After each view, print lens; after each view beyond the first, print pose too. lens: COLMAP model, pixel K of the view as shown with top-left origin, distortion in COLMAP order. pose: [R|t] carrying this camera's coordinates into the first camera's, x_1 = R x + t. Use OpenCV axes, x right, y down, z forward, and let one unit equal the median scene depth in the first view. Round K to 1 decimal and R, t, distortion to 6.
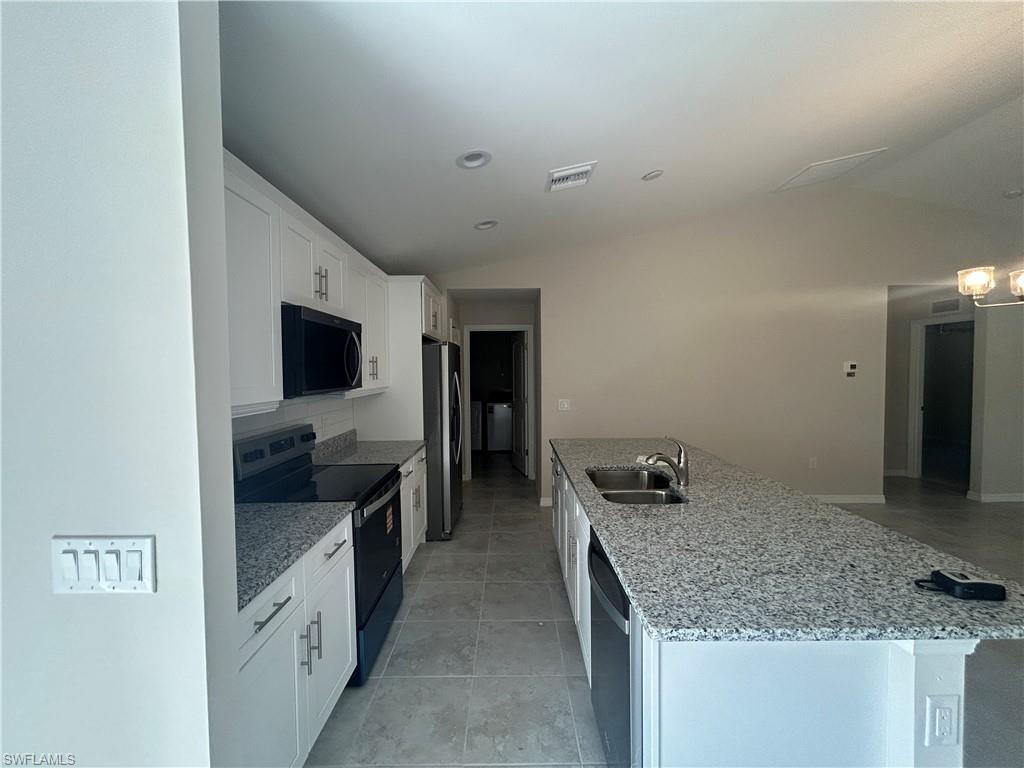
lens RADIAL K [[415.4, 0, 512.0], [0, 415.4, 384.0], [0, 0, 1]] dist [-0.001579, 0.001125]
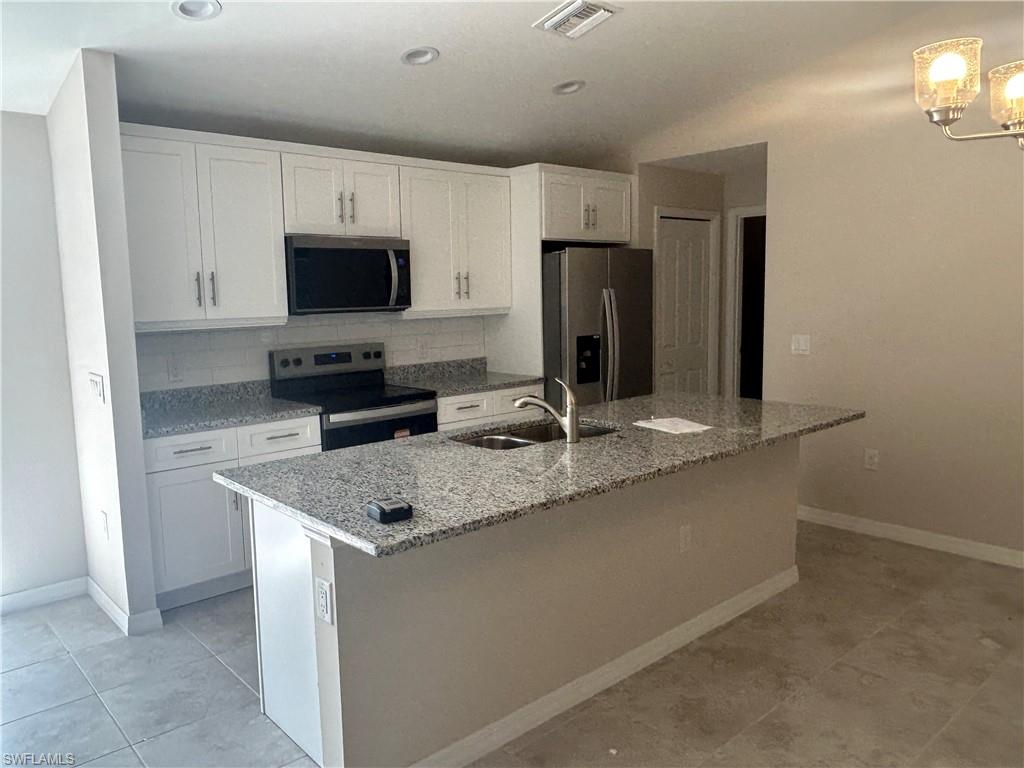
lens RADIAL K [[756.2, 0, 512.0], [0, 756.2, 384.0], [0, 0, 1]] dist [-0.041810, 0.001374]
pose [[0.662544, 0.086509, -0.744011, 1.343196], [-0.009684, 0.994214, 0.106978, -0.005186], [0.748961, -0.063673, 0.659548, 0.028123]]
